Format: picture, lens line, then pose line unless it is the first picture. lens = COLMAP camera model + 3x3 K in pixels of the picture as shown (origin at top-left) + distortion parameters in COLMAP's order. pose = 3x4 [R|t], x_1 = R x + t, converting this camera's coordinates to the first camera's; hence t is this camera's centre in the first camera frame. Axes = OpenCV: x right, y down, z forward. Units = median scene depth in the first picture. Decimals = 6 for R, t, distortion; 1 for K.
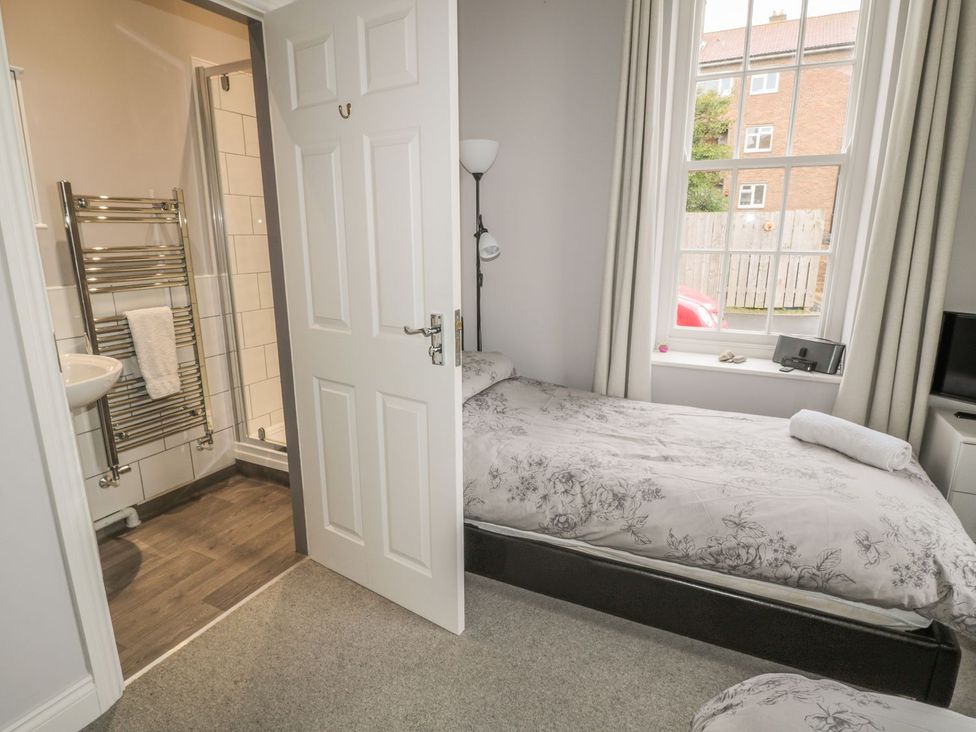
lens RADIAL K [[539.3, 0, 493.7], [0, 539.3, 367.4], [0, 0, 1]] dist [-0.004232, -0.002544]
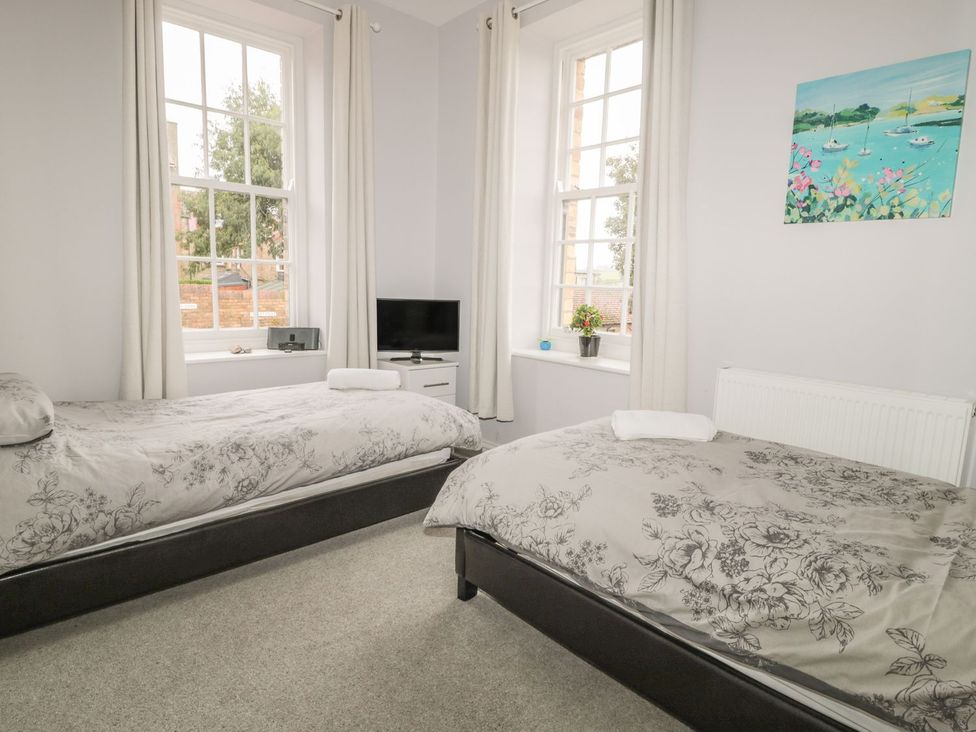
lens RADIAL K [[539.3, 0, 493.7], [0, 539.3, 367.4], [0, 0, 1]] dist [-0.004232, -0.002544]
pose [[0.379922, -0.138343, 0.914615, -0.652355], [0.197068, 0.978159, 0.066095, 0.077328], [-0.903783, 0.155130, 0.398887, 0.064598]]
